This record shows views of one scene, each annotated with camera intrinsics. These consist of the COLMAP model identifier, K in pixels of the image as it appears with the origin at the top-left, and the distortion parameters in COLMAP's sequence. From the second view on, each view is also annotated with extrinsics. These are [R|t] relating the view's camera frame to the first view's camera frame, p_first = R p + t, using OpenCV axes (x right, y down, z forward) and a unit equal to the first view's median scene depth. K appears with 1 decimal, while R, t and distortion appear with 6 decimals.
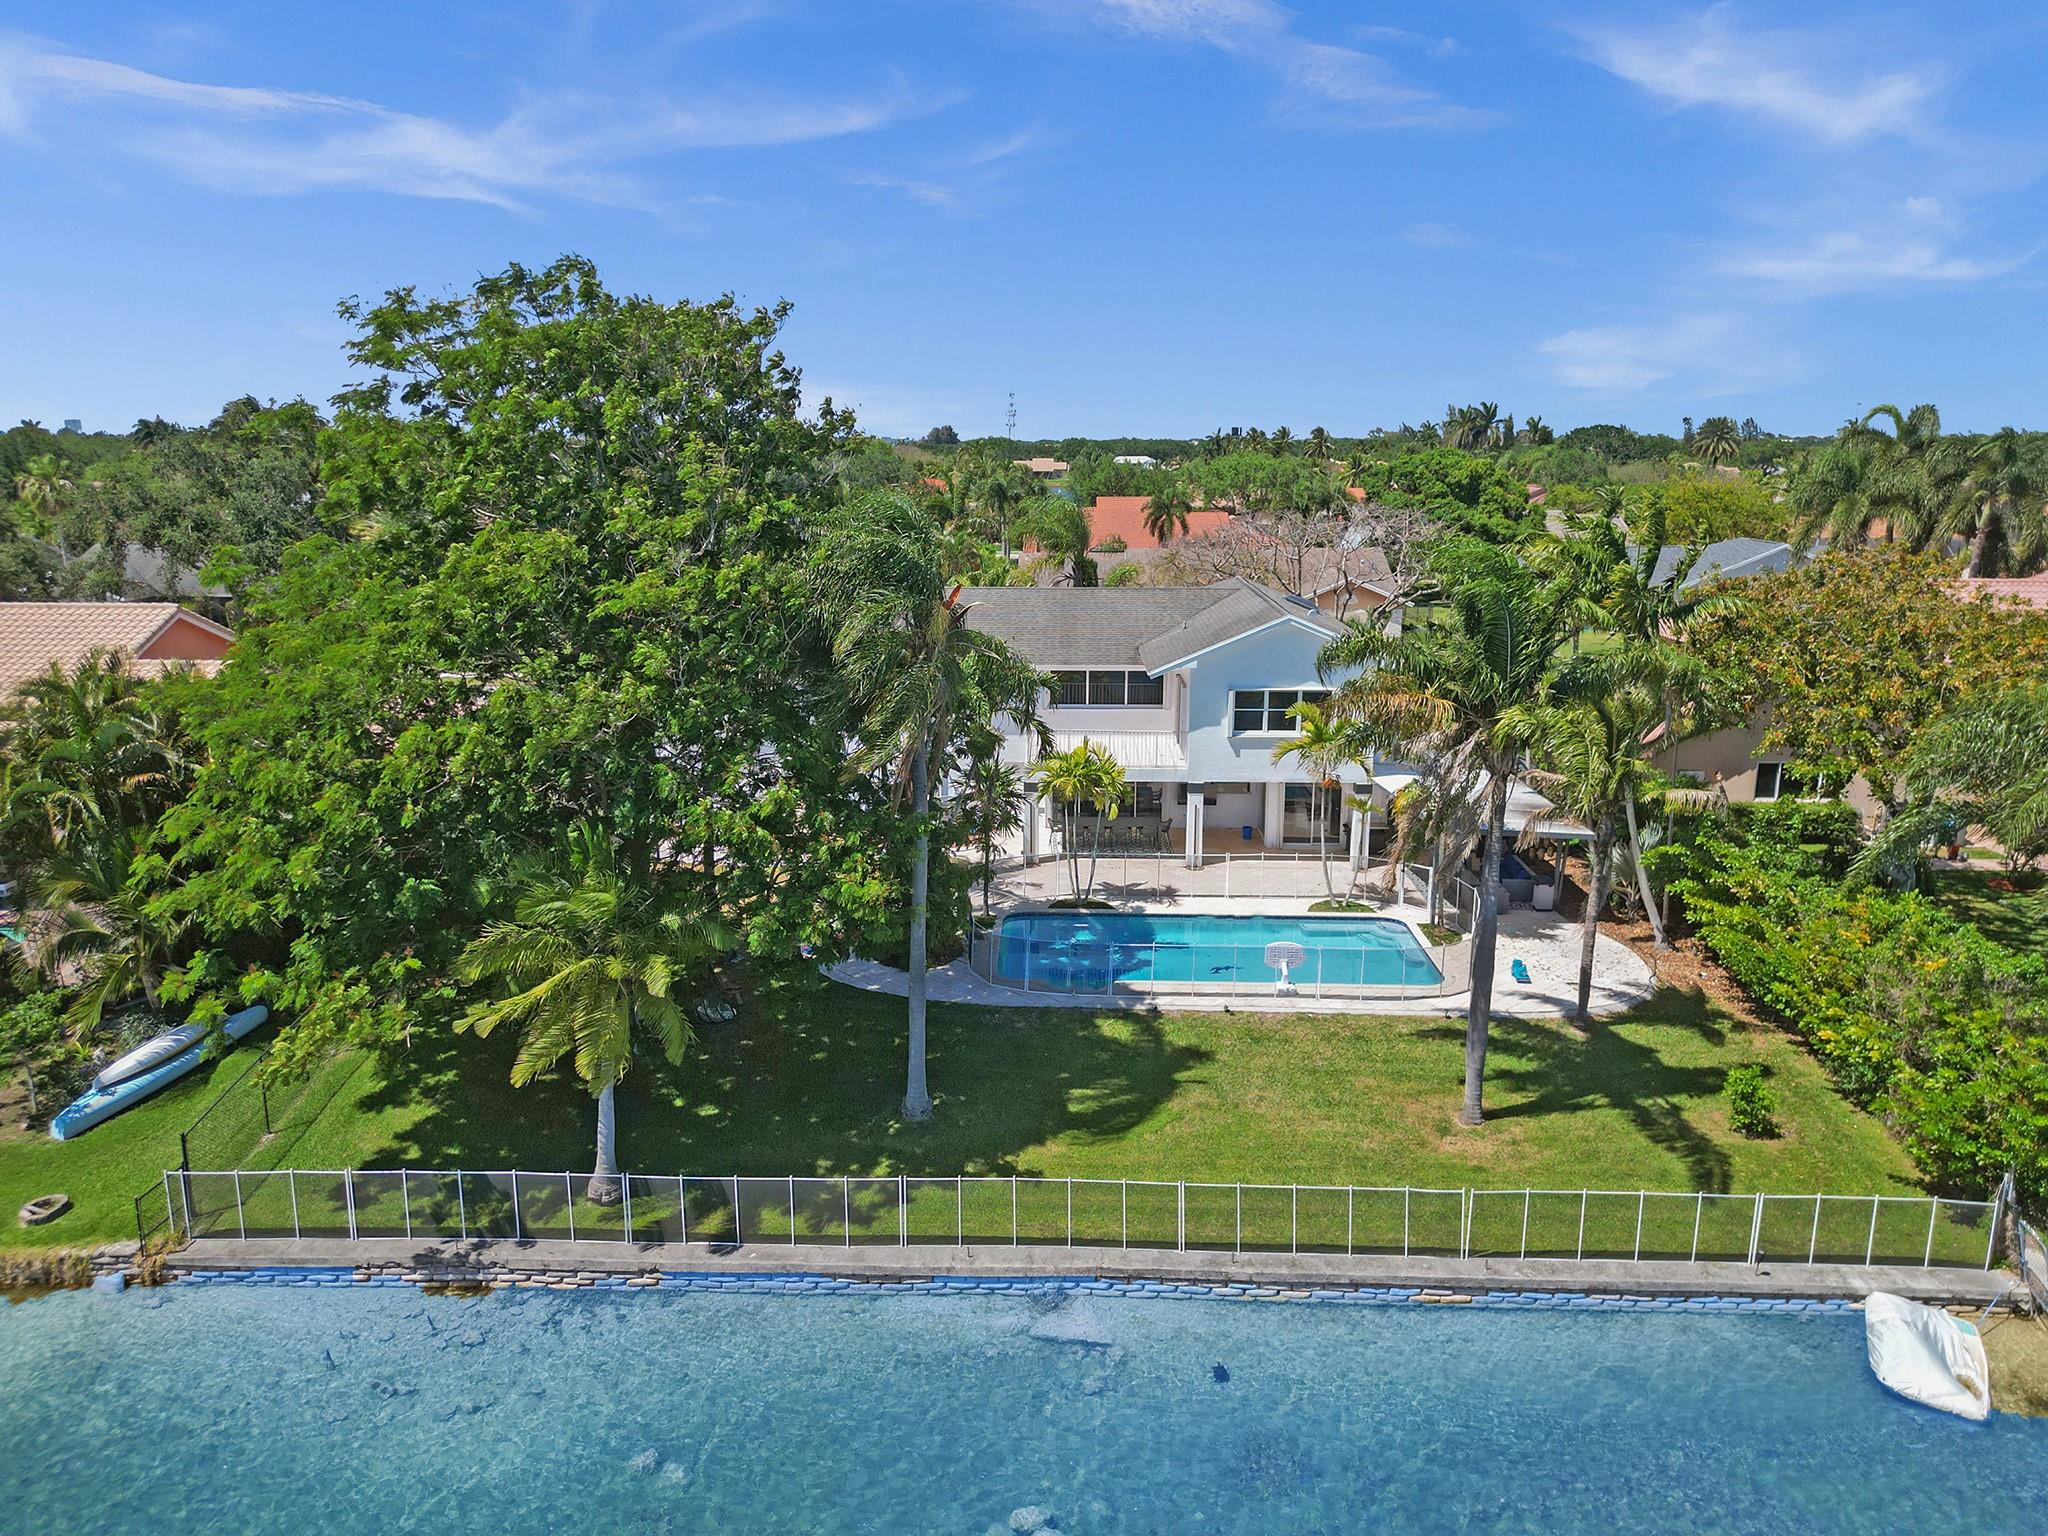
lens RADIAL K [[1429.2, 0, 1024.5], [0, 1429.2, 745.7], [0, 0, 1]] dist [0.021583, -0.006533]
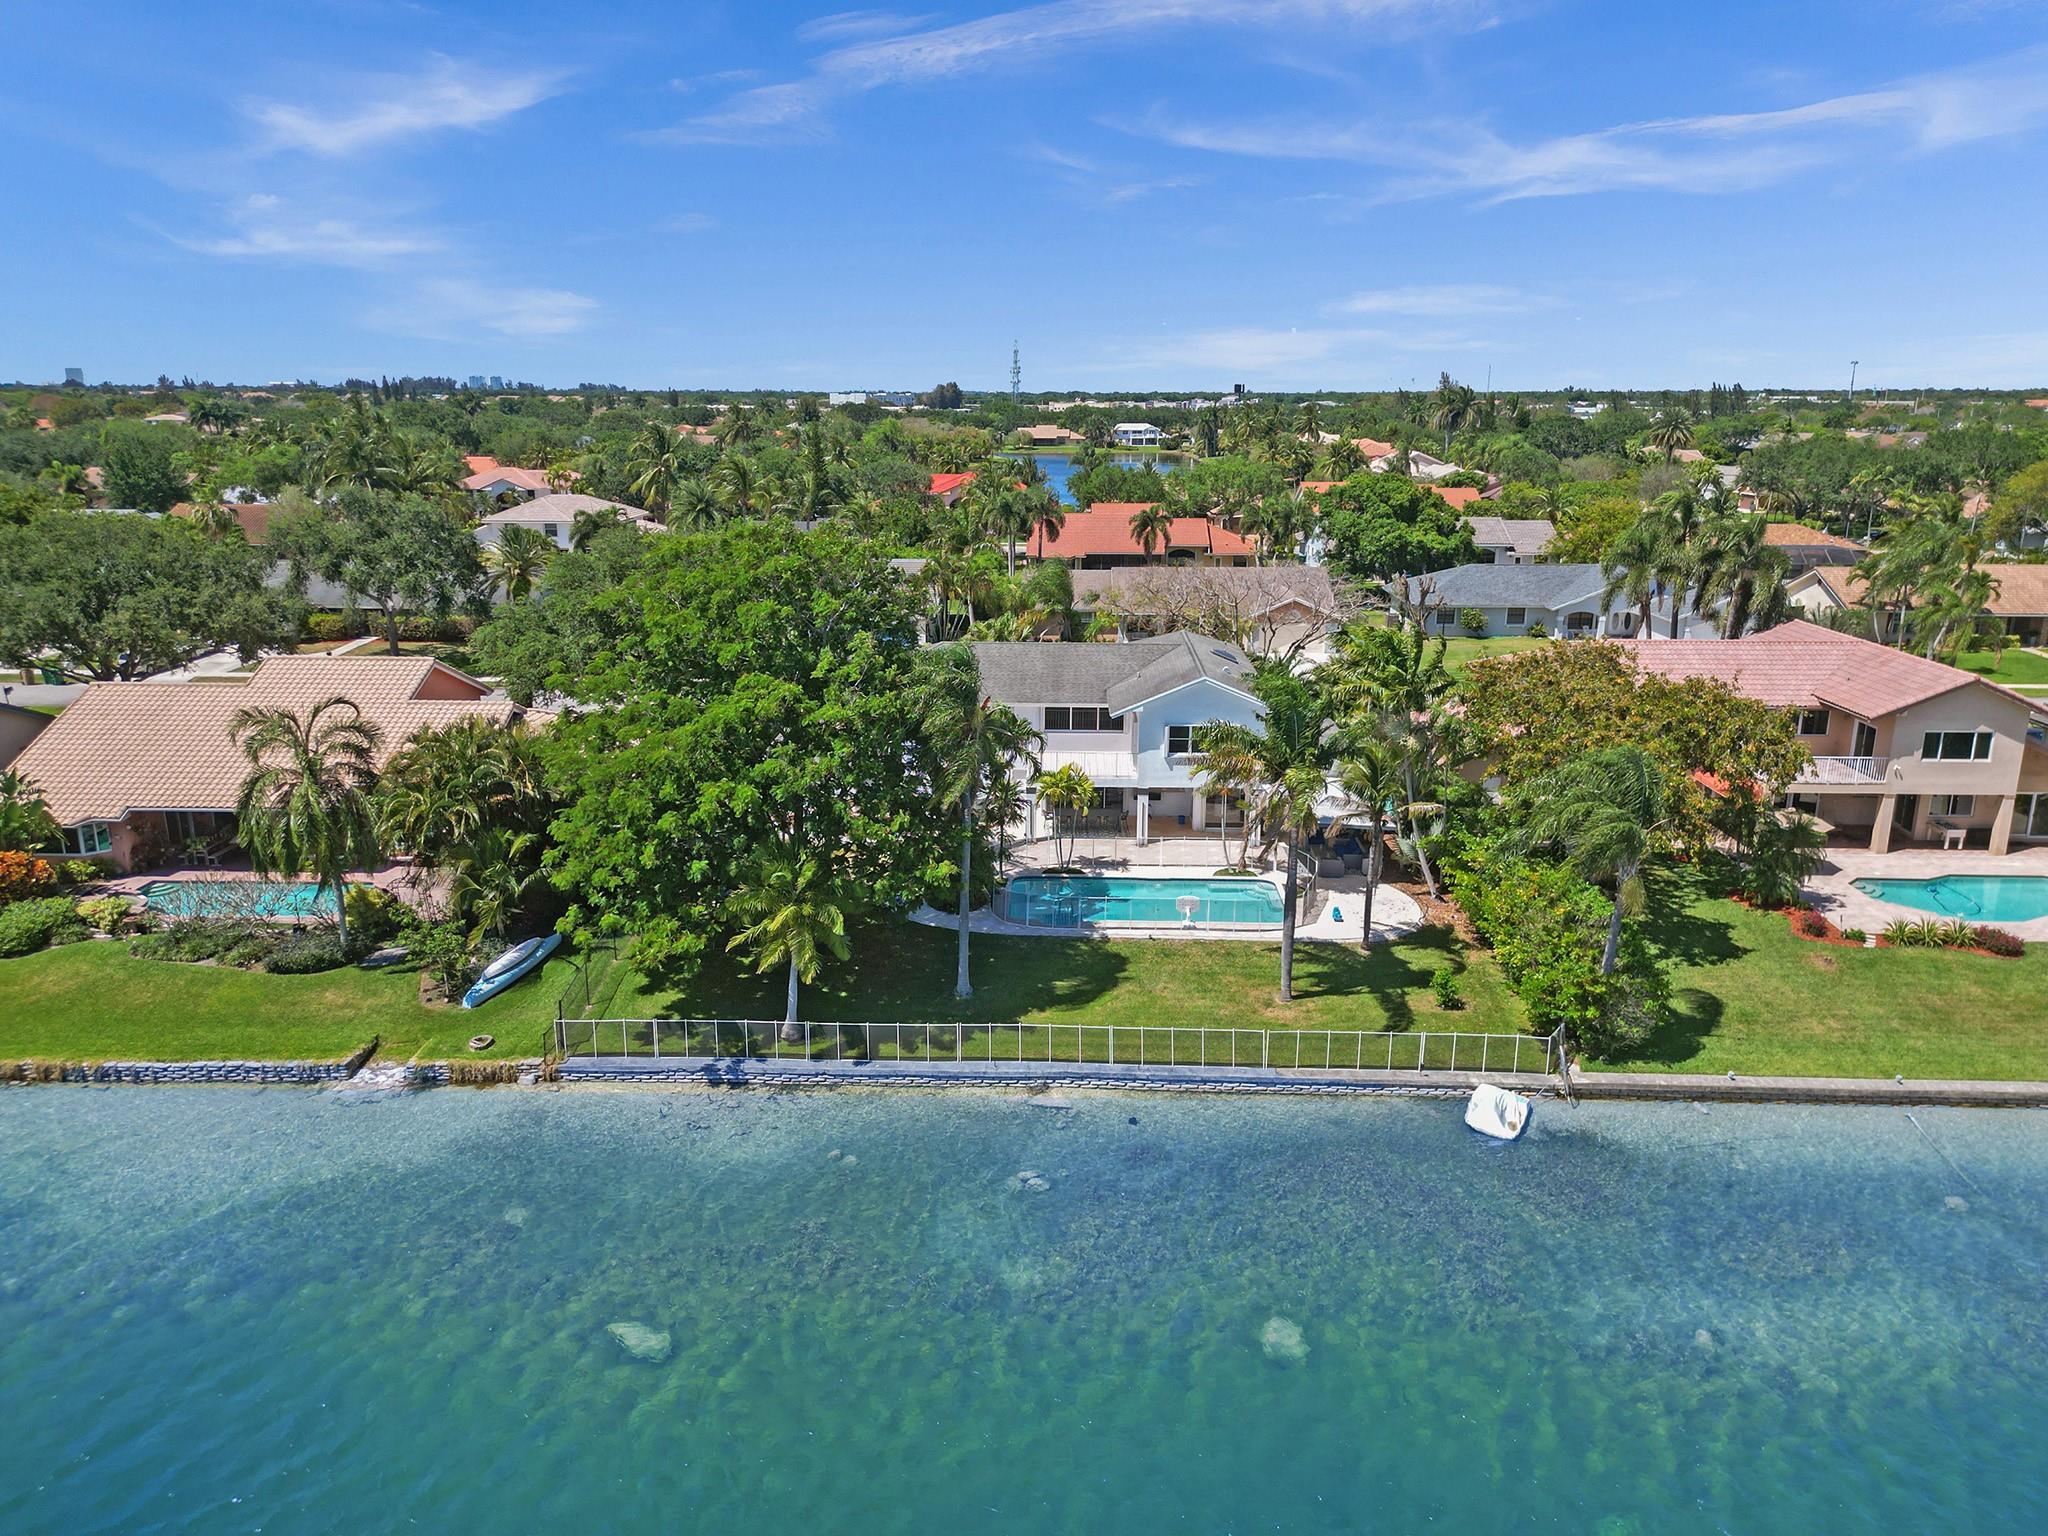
lens RADIAL K [[1439.8, 0, 1024.0], [0, 1439.8, 768.0], [0, 0, 1]] dist [0.025552, -0.000881]
pose [[0.999994, 0.001614, -0.002981, 0.002497], [-0.001461, 0.998718, 0.050591, -0.097899], [0.003059, -0.050586, 0.998715, -0.677769]]
